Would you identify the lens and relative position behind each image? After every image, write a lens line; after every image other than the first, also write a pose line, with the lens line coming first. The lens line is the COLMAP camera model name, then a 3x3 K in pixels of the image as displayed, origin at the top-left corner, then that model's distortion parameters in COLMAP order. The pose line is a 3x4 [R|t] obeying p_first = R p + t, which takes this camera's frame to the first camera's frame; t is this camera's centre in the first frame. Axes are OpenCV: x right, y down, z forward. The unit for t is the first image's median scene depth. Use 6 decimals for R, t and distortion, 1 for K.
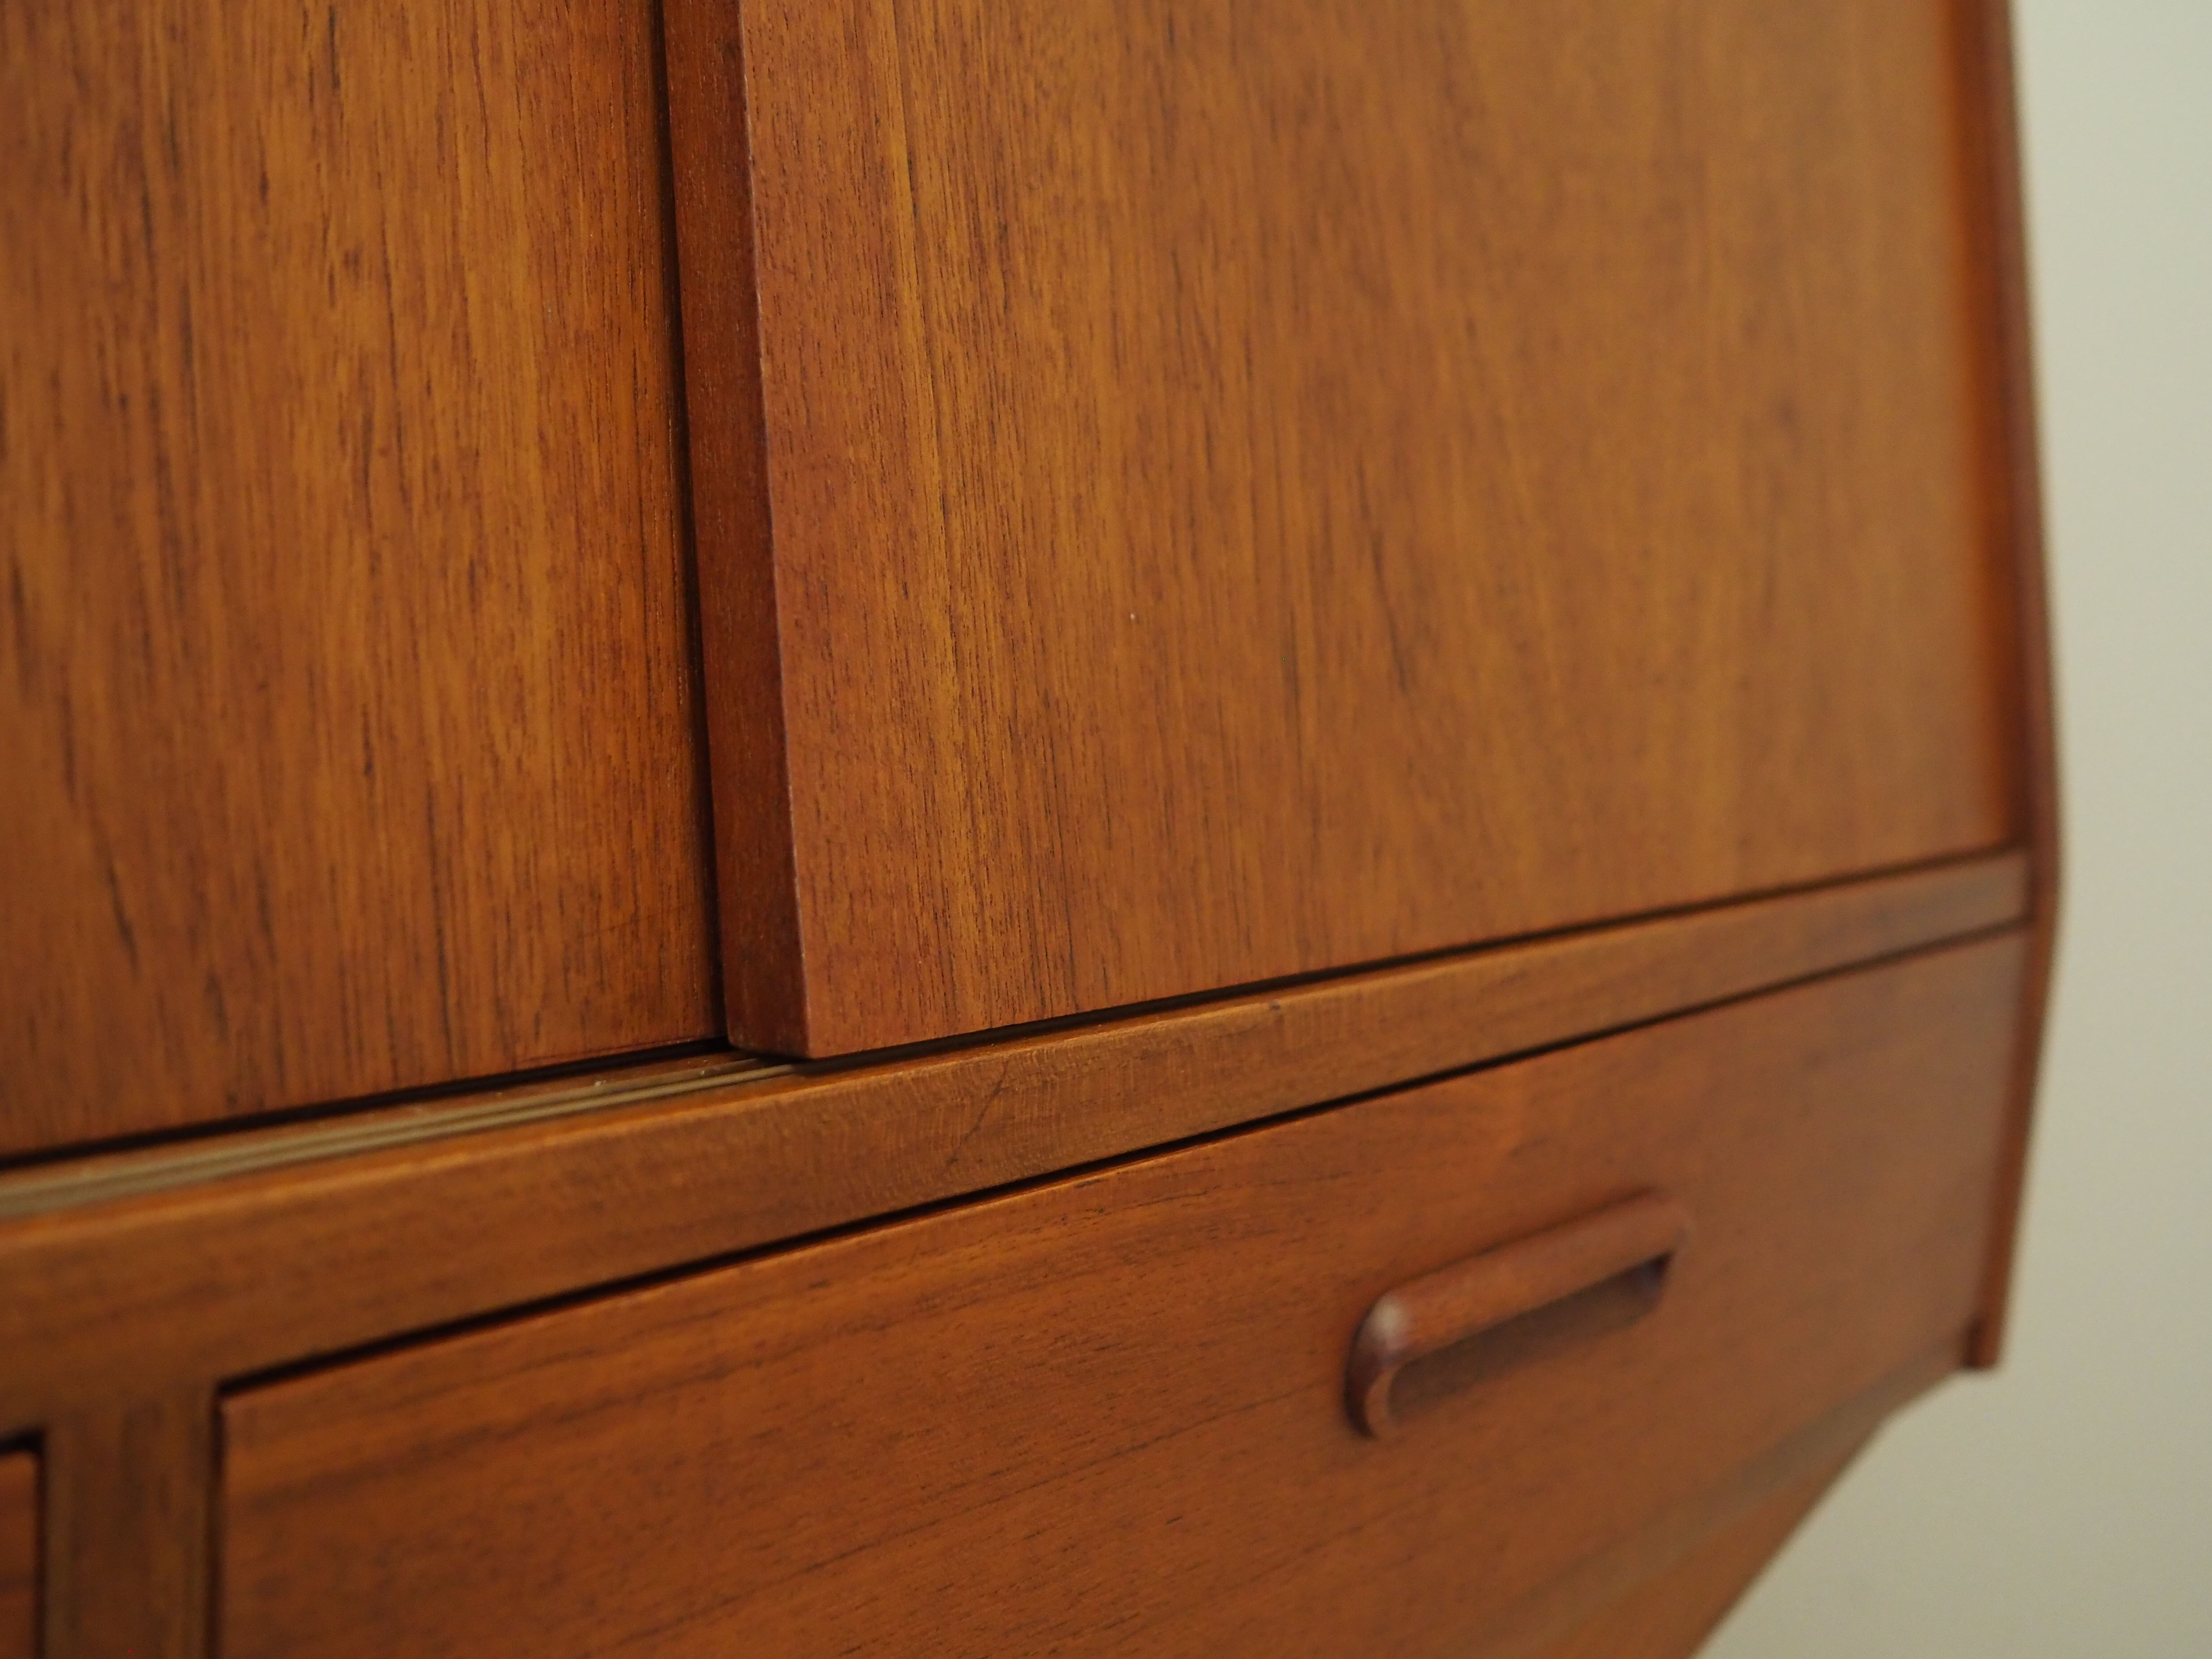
lens RADIAL K [[2349.7, 0, 1104.7], [0, 2349.7, 803.5], [0, 0, 1]] dist [-0.029540, -0.011293]
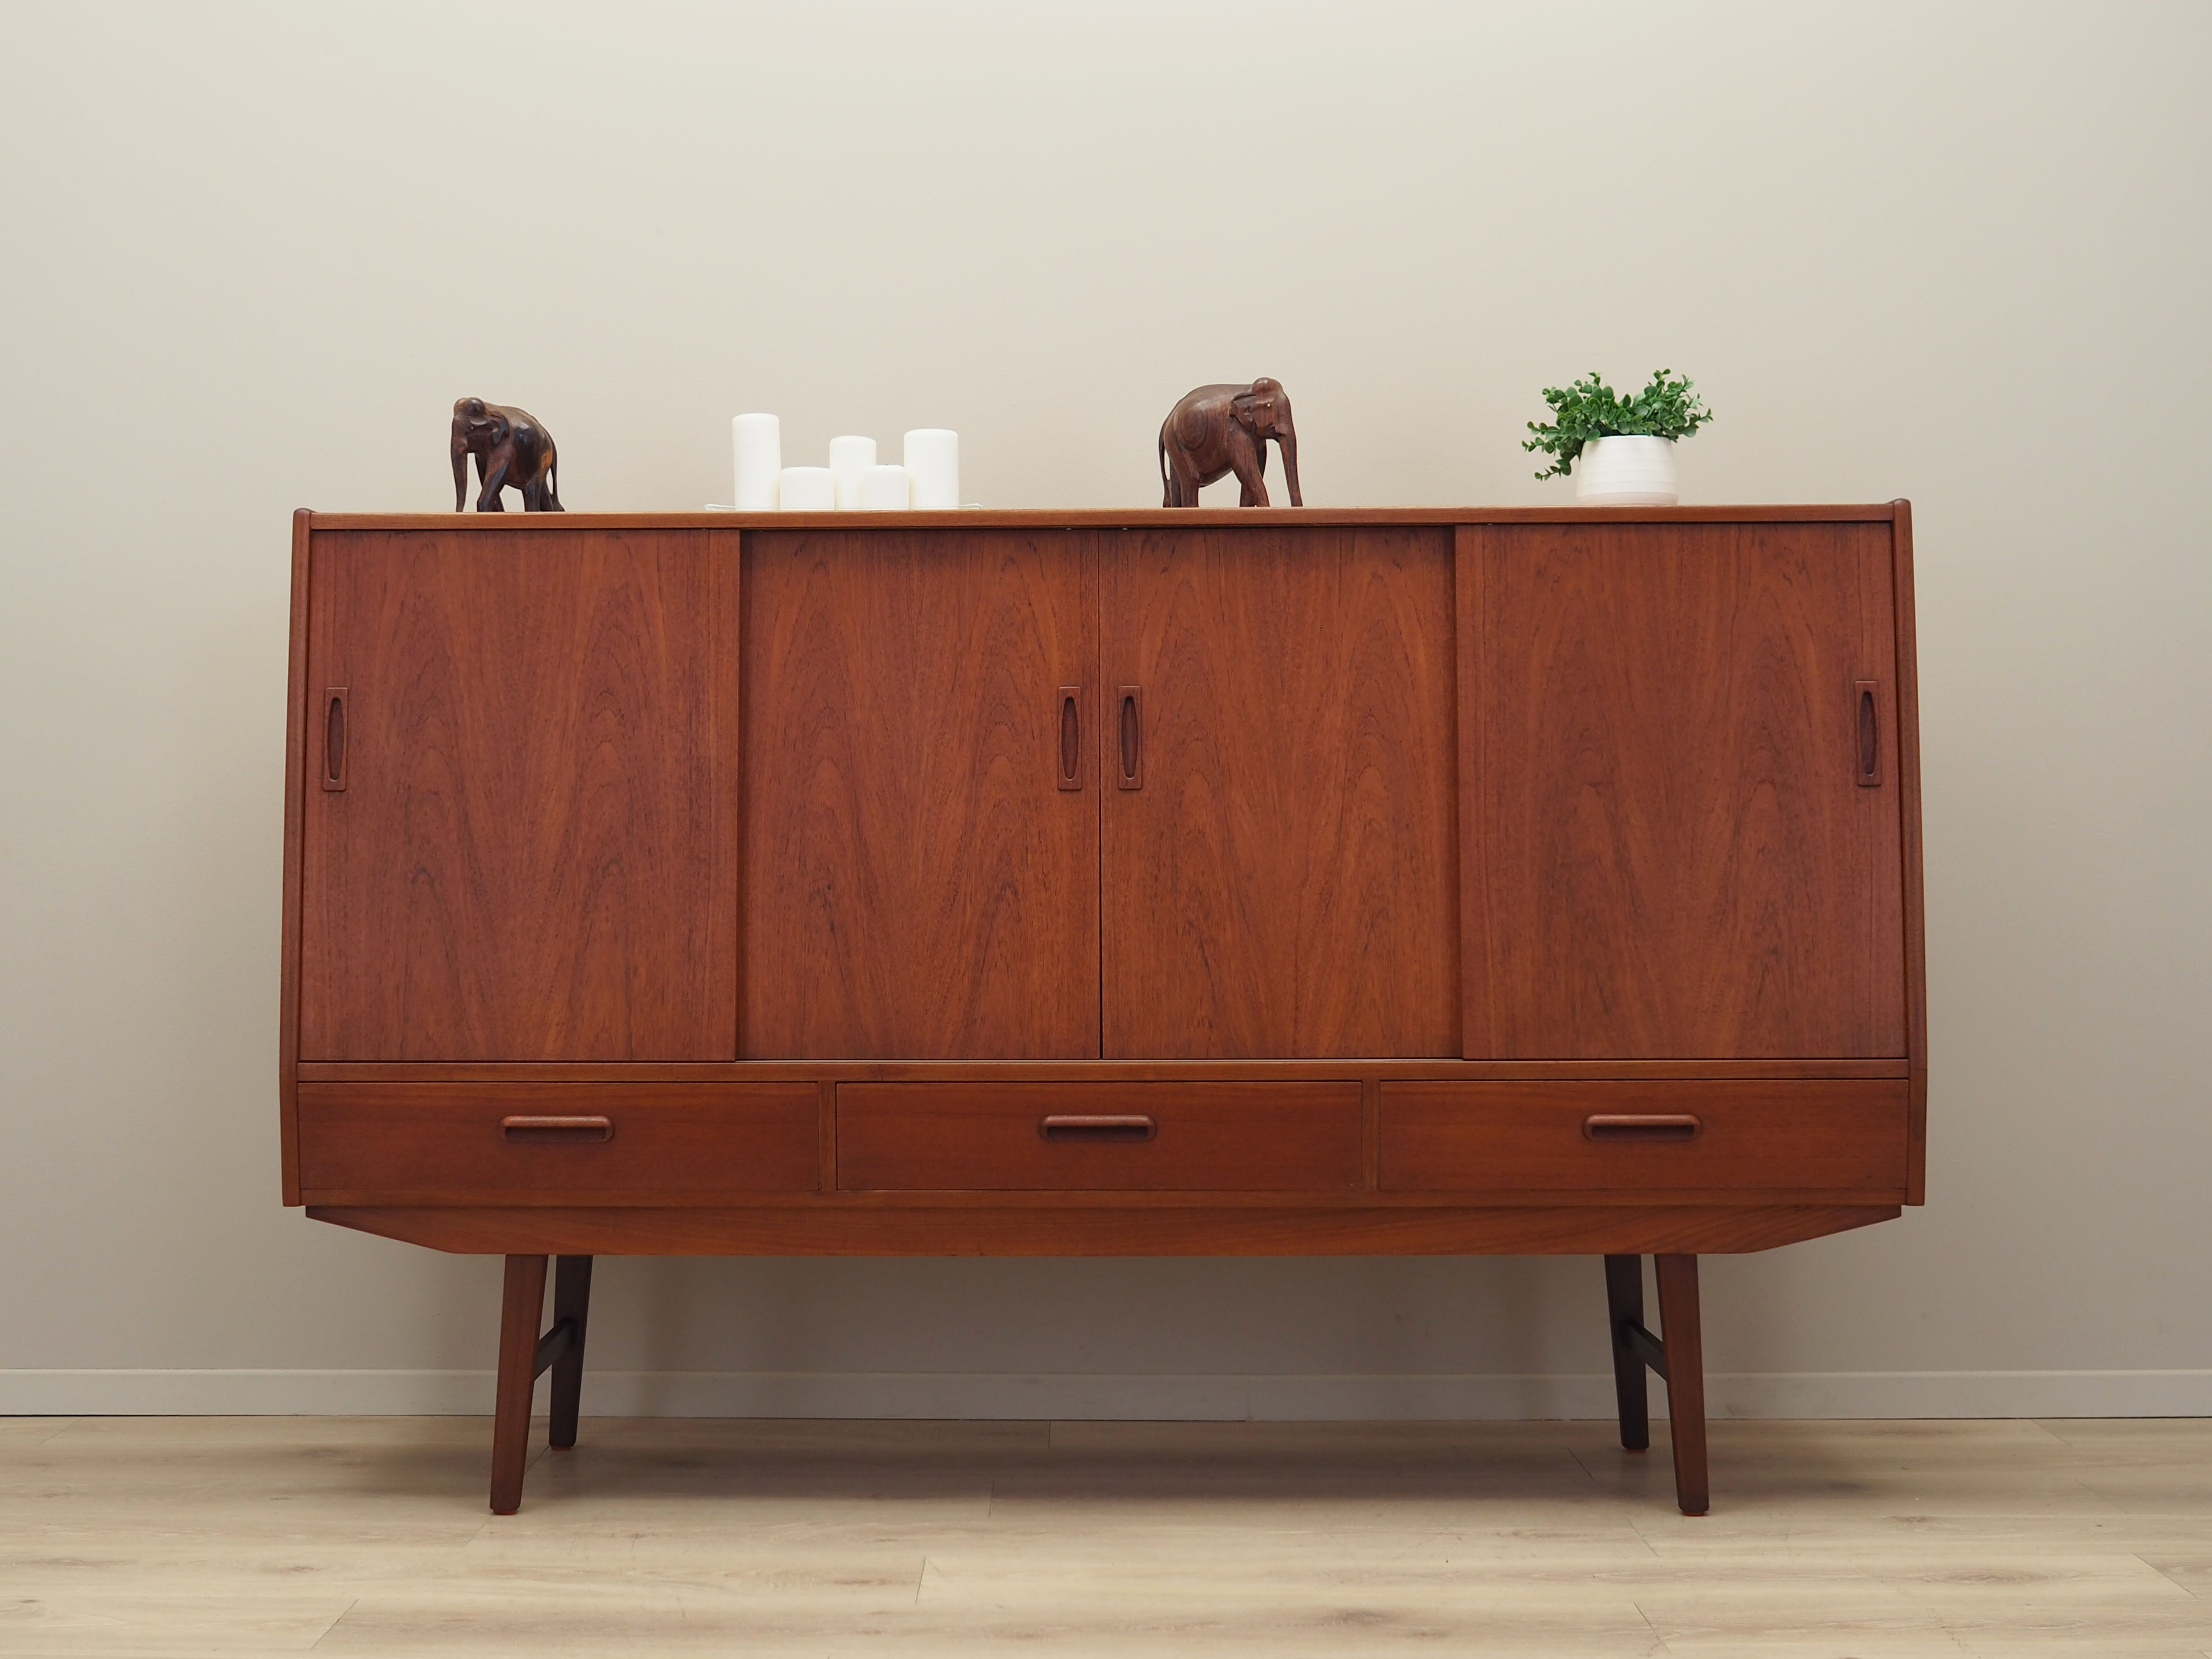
lens RADIAL K [[2492.8, 0, 1070.0], [0, 2492.8, 831.7], [0, 0, 1]] dist [-0.020497, -0.009602]
pose [[0.621767, -0.004735, -0.783188, 4.259725], [-0.042713, 0.998289, -0.039945, -0.199718], [0.782037, 0.058289, 0.620500, -4.010459]]
